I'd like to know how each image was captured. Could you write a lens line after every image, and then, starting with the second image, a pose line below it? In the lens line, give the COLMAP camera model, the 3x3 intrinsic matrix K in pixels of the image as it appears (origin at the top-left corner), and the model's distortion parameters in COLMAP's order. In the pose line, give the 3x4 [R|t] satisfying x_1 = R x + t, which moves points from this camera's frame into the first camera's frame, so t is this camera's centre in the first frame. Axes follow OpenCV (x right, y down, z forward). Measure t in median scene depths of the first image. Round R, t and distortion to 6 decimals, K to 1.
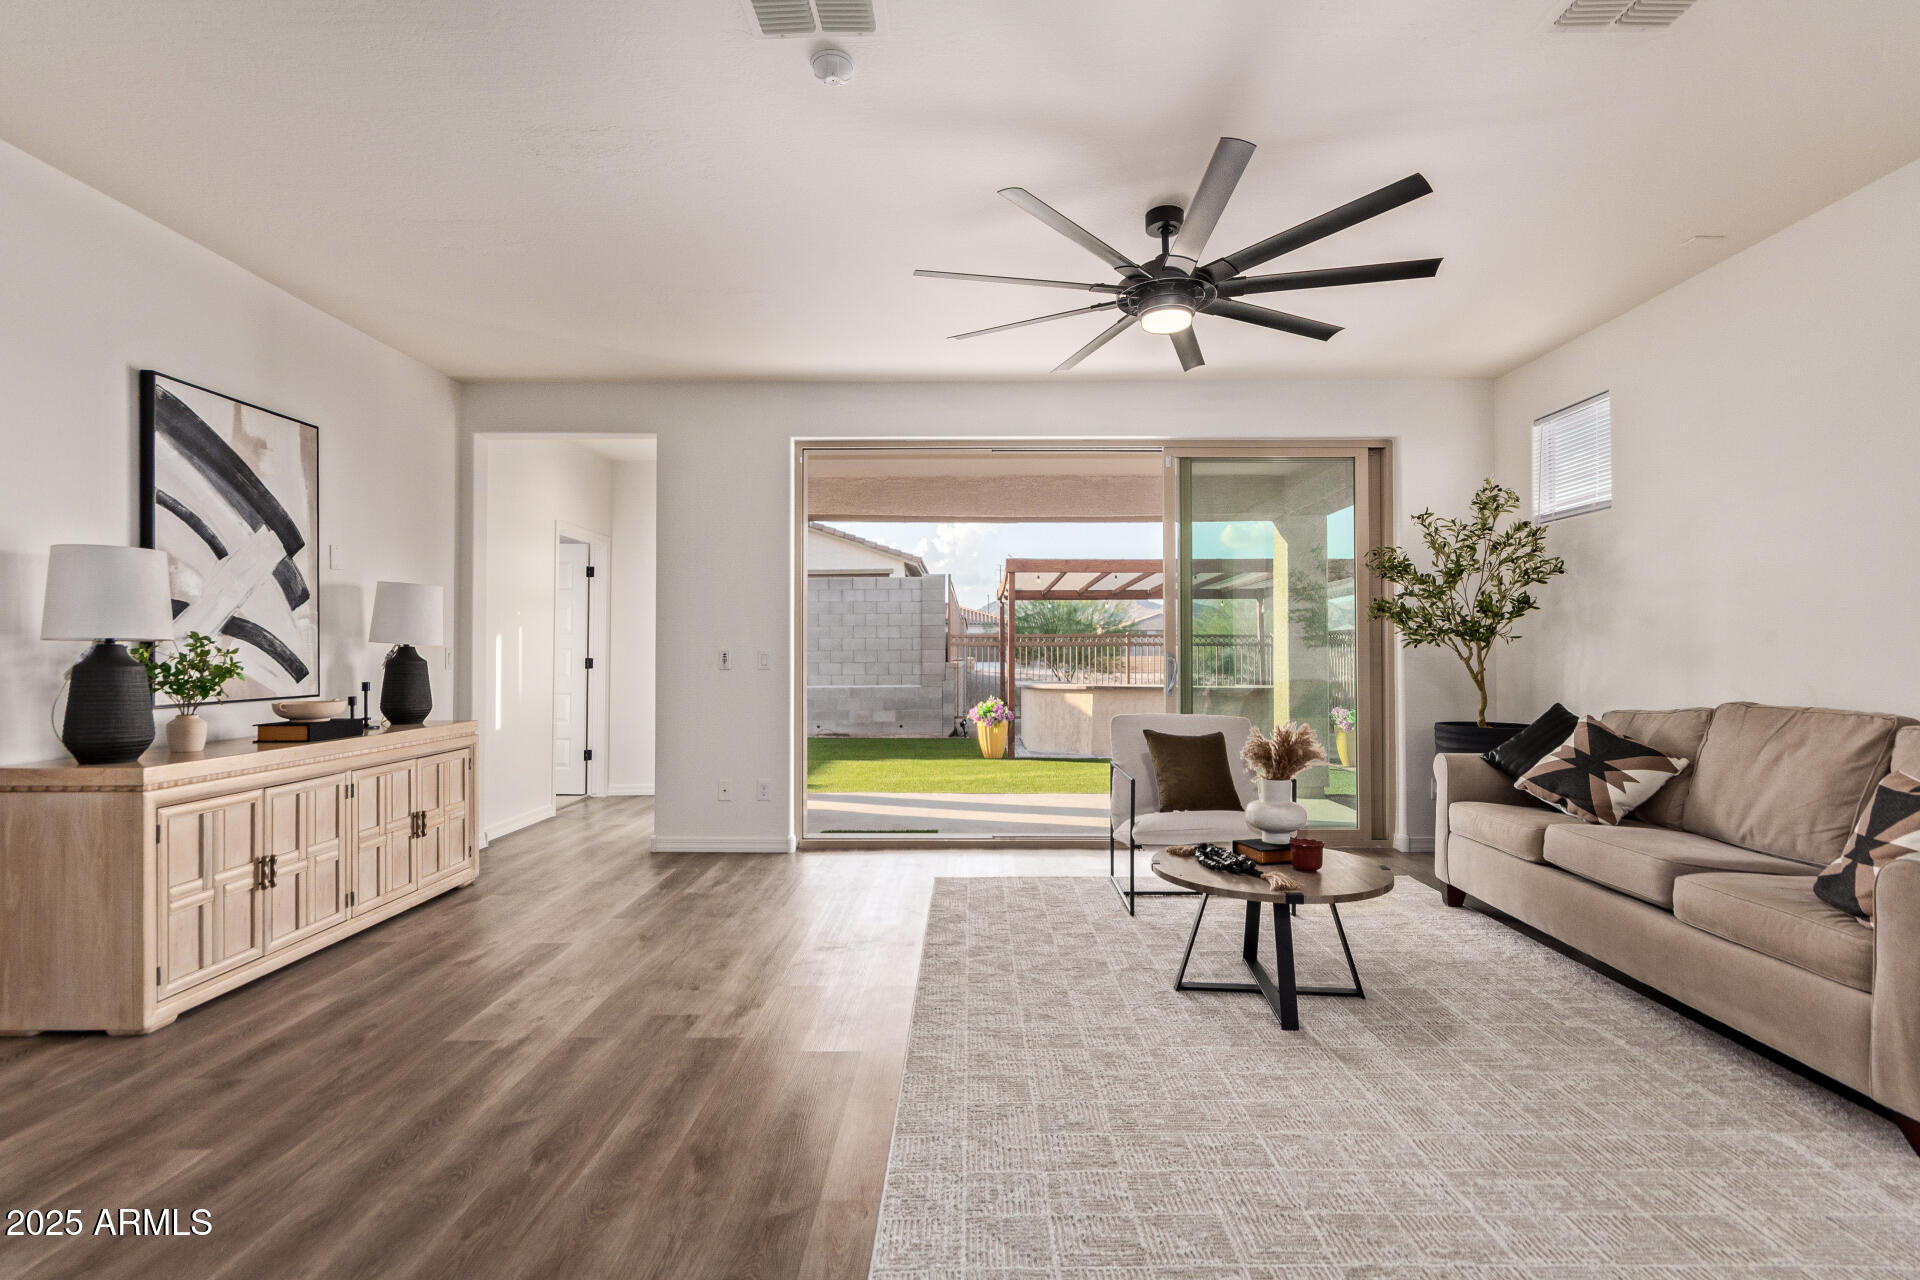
lens RADIAL K [[912.2, 0, 970.1], [0, 912.2, 648.0], [0, 0, 1]] dist [0.008706, -0.000206]
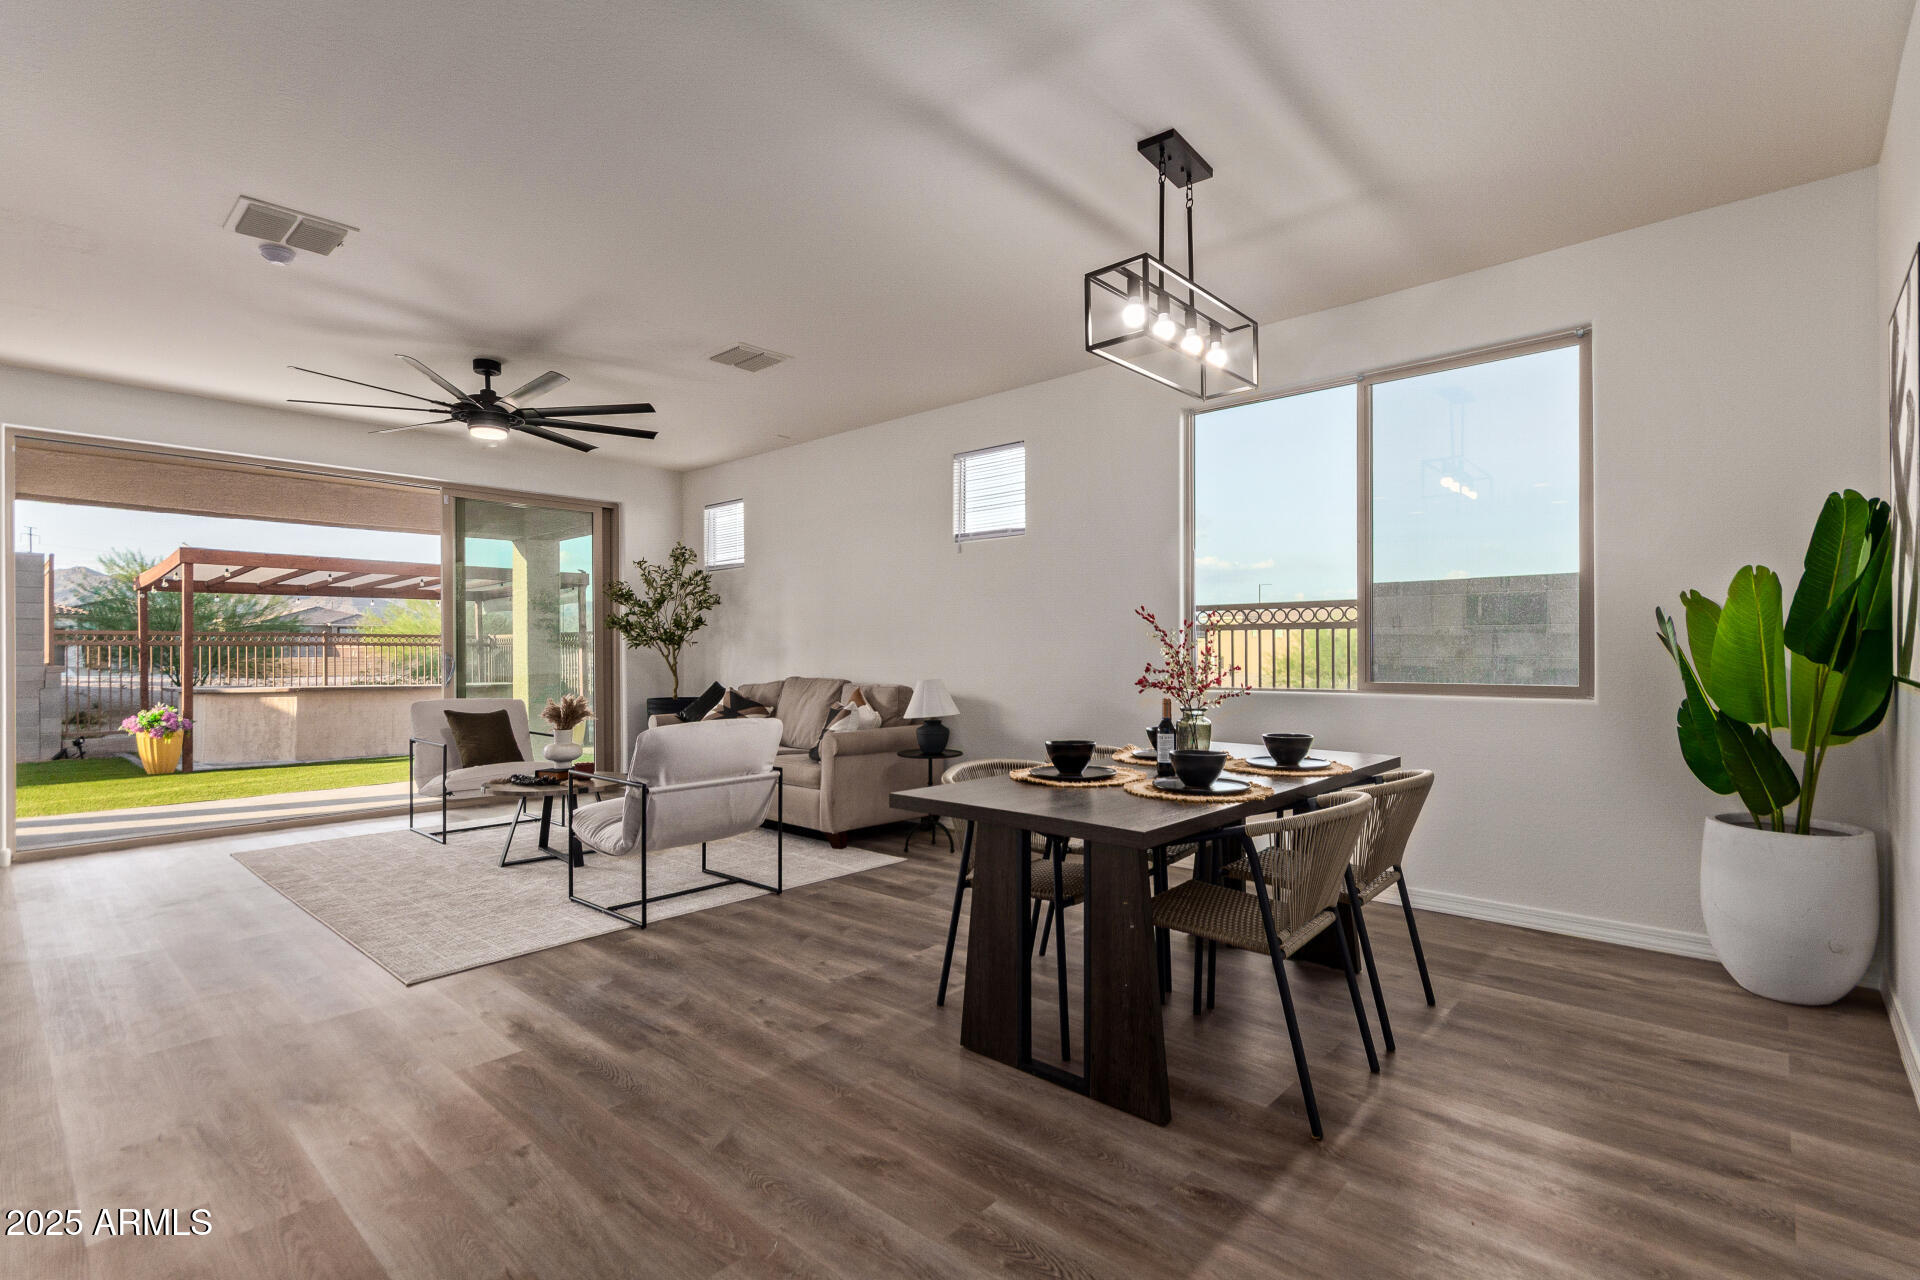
lens RADIAL K [[930.3, 0, 954.4], [0, 930.3, 647.9], [0, 0, 1]] dist [0.012222, 0.000717]
pose [[0.691539, 0.000917, 0.722339, -0.265010], [-0.001605, 0.999999, 0.000267, -0.003023], [-0.722338, -0.001344, 0.691539, -0.452871]]
